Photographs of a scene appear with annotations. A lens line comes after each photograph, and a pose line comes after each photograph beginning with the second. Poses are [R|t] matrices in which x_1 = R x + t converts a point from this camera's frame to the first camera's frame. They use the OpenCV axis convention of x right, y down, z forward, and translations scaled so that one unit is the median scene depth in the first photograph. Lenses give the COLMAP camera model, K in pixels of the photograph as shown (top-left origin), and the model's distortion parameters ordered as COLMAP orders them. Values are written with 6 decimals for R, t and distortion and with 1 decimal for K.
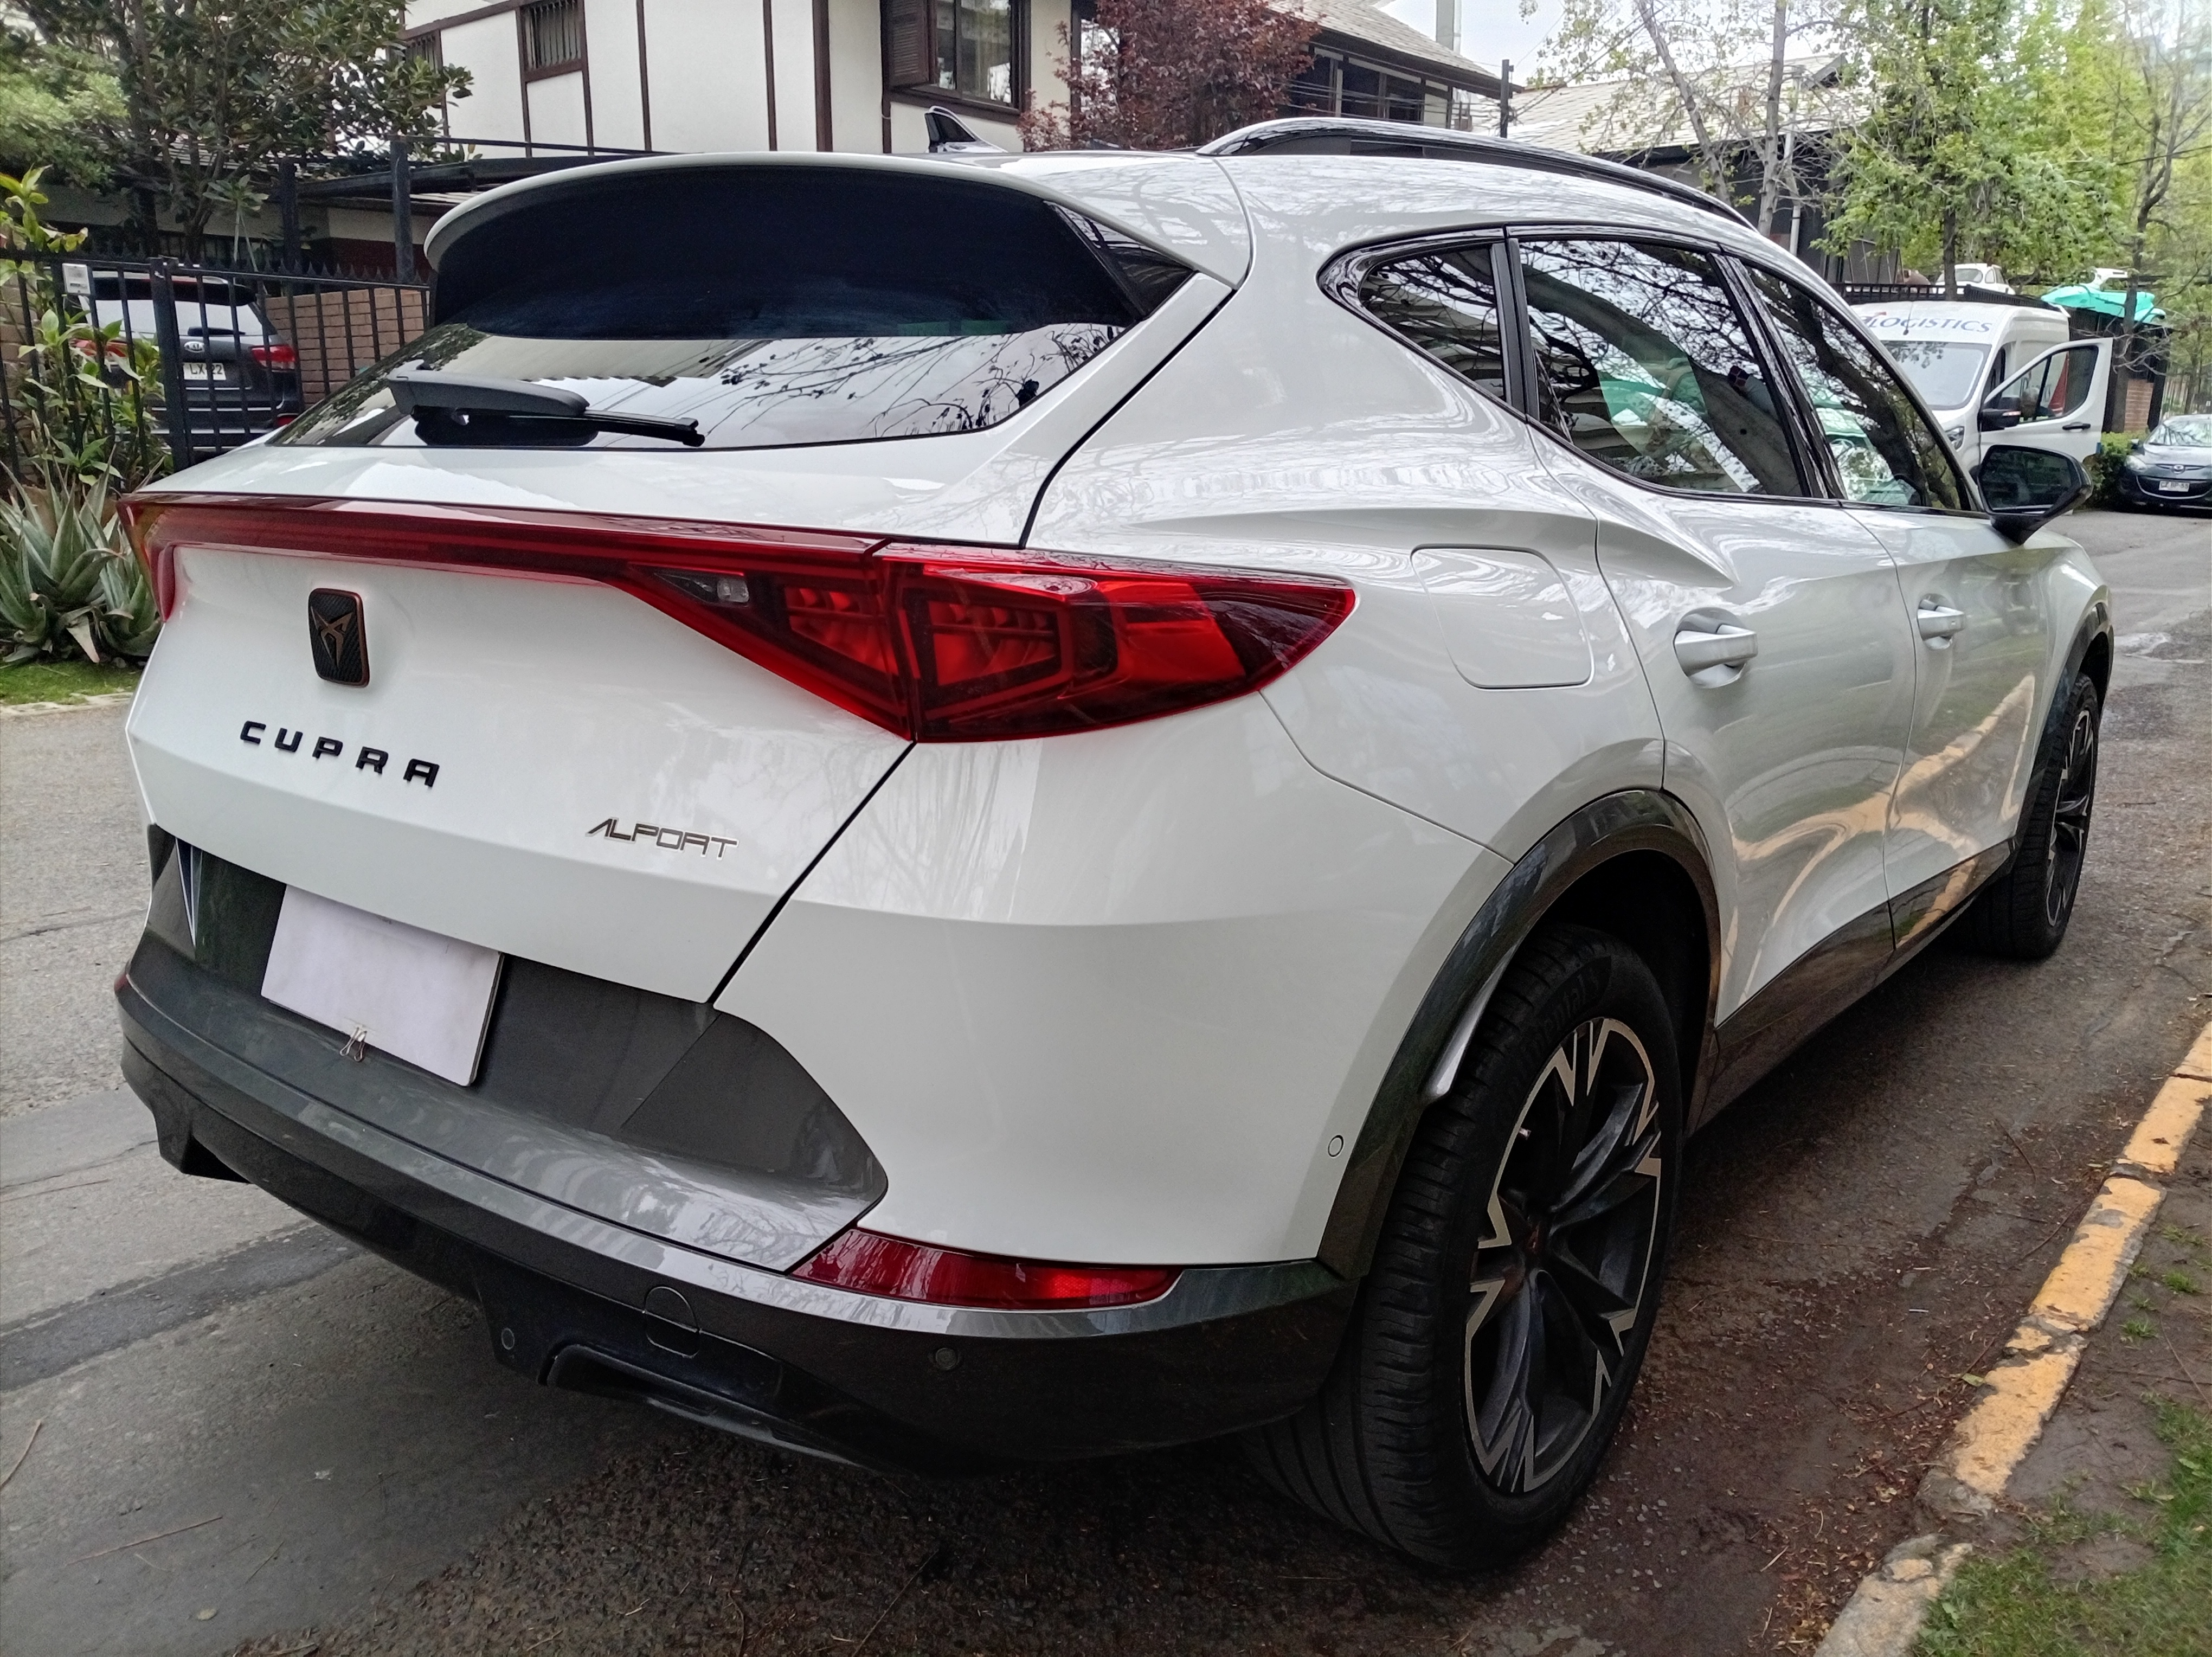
lens RADIAL K [[1660.8, 0, 1148.4], [0, 1660.8, 837.0], [0, 0, 1]] dist [0.001957, 0.006481]
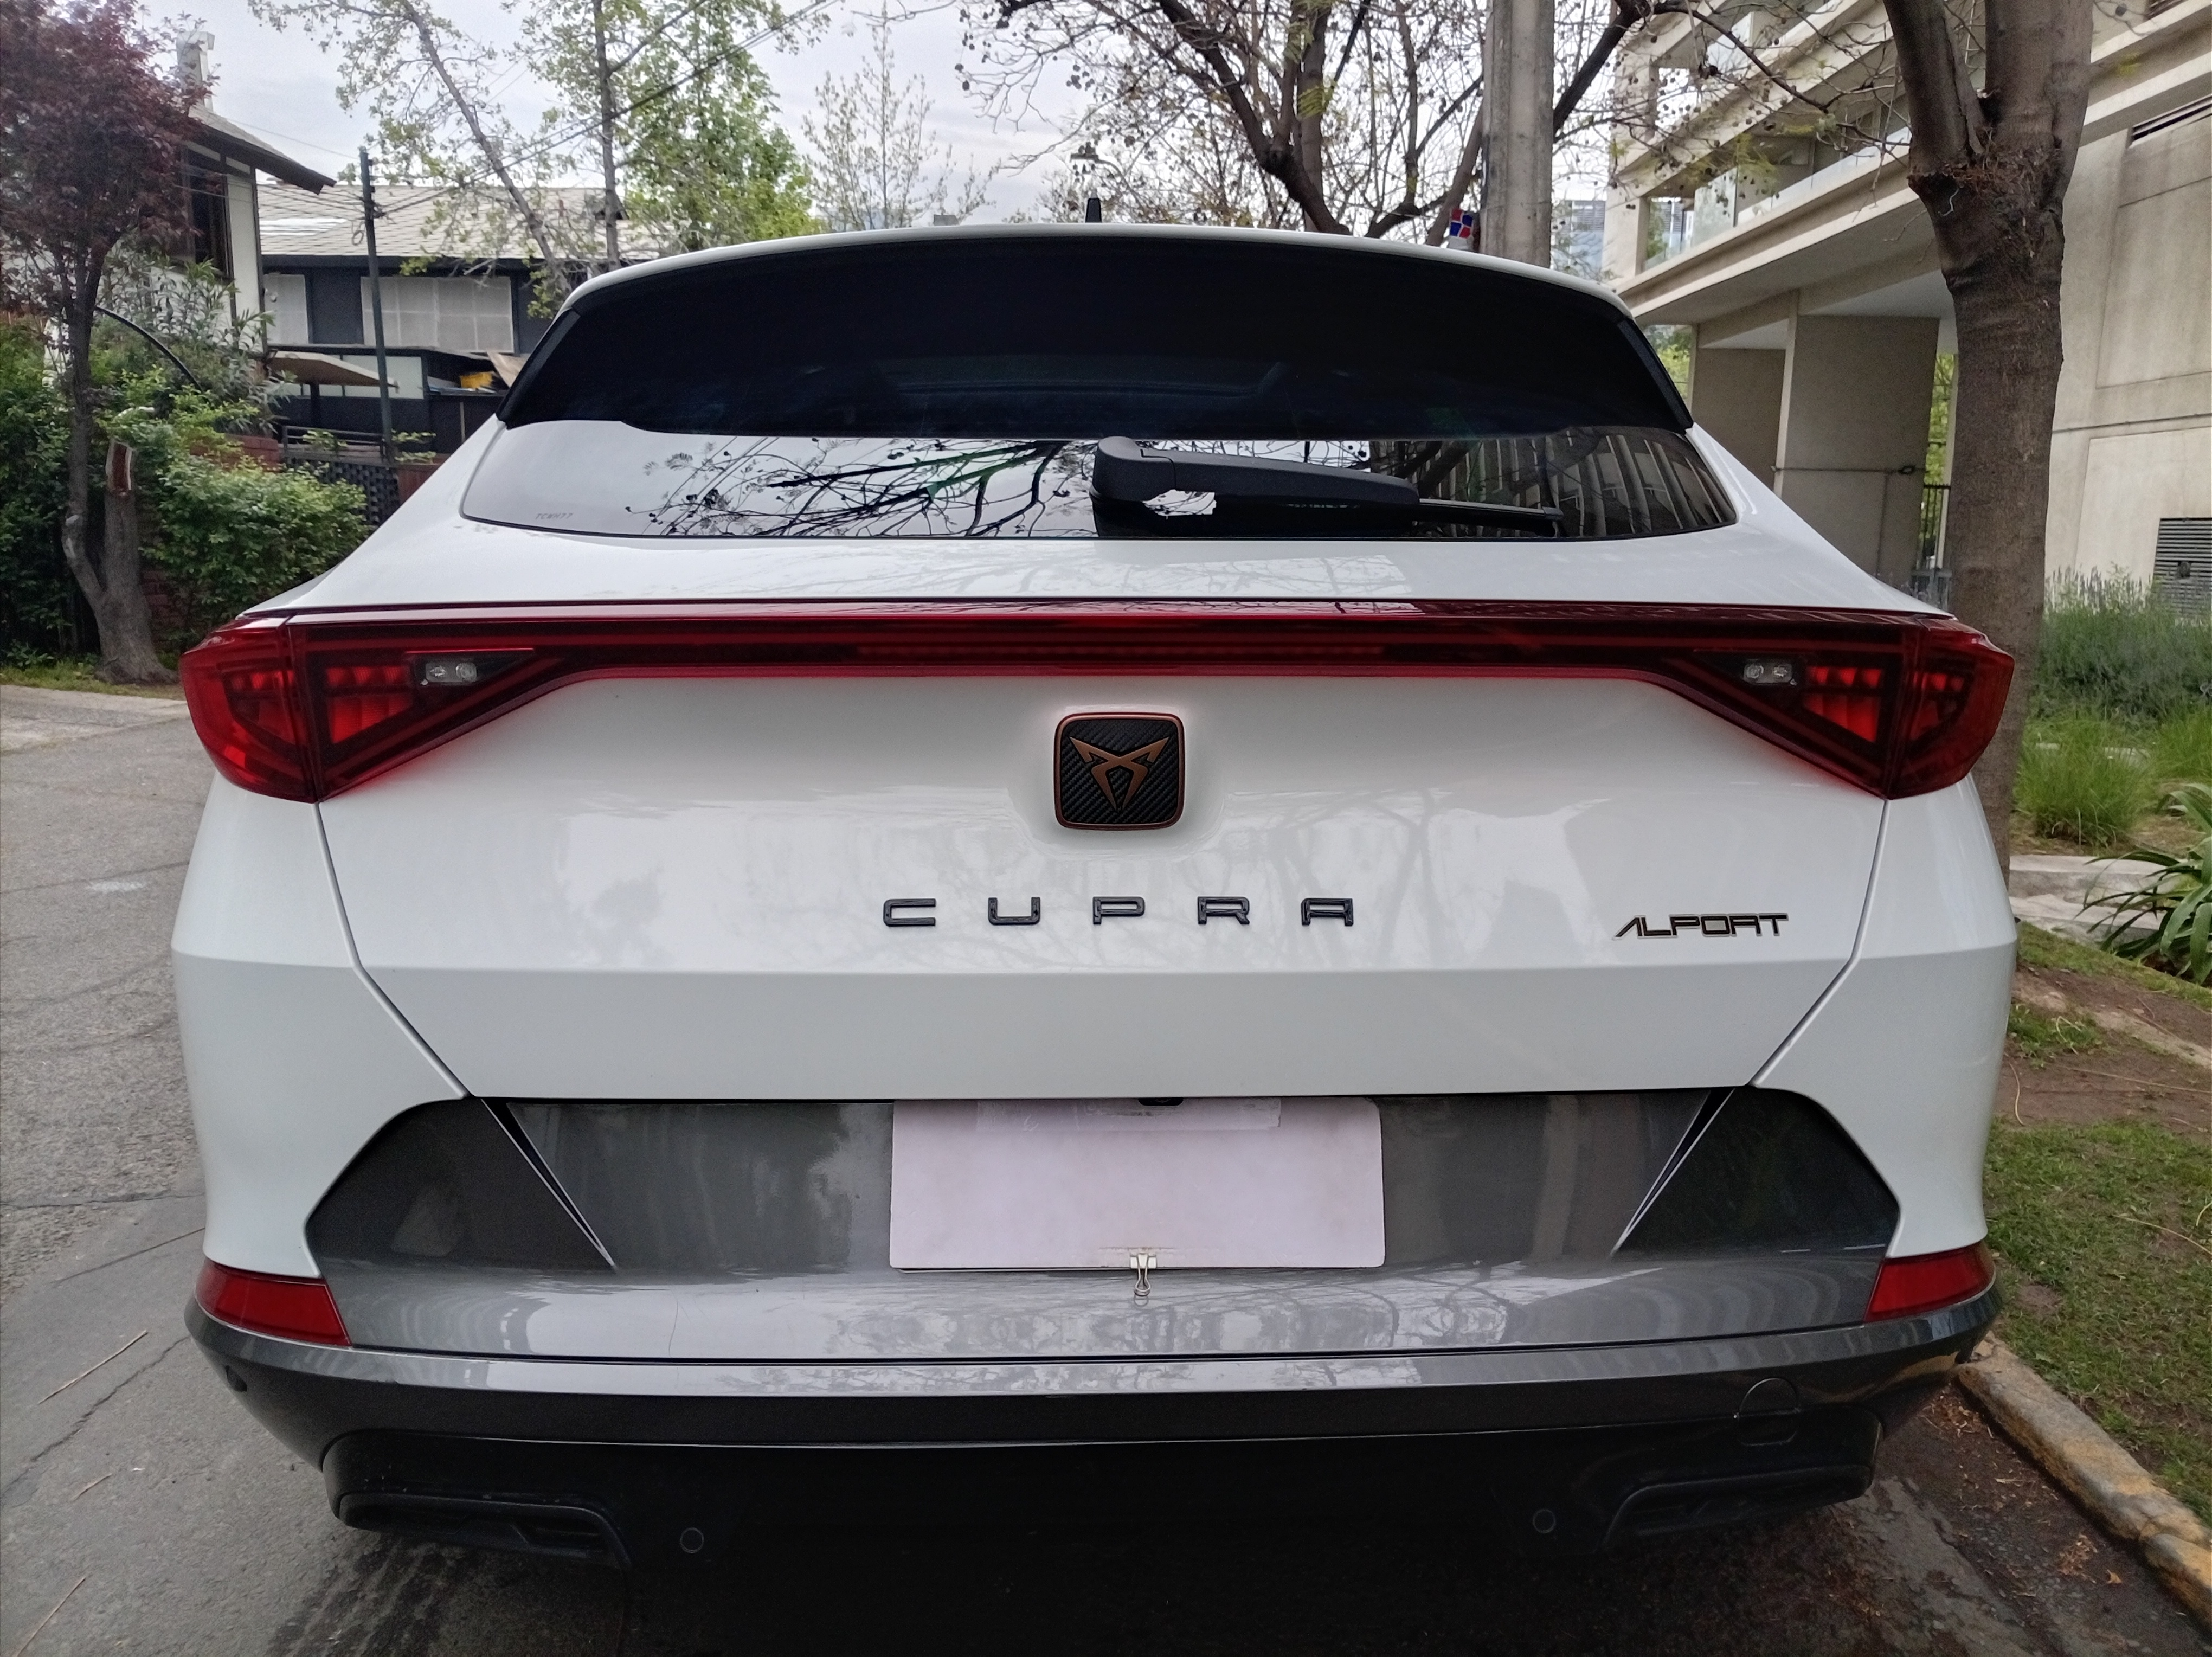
lens RADIAL K [[1675.1, 0, 1108.4], [0, 1675.1, 812.1], [0, 0, 1]] dist [0.057162, -0.096970]
pose [[0.764334, -0.100007, 0.637018, -1.013676], [0.151360, 0.988124, -0.026483, -0.079428], [-0.626804, 0.116661, 0.770394, 0.373900]]
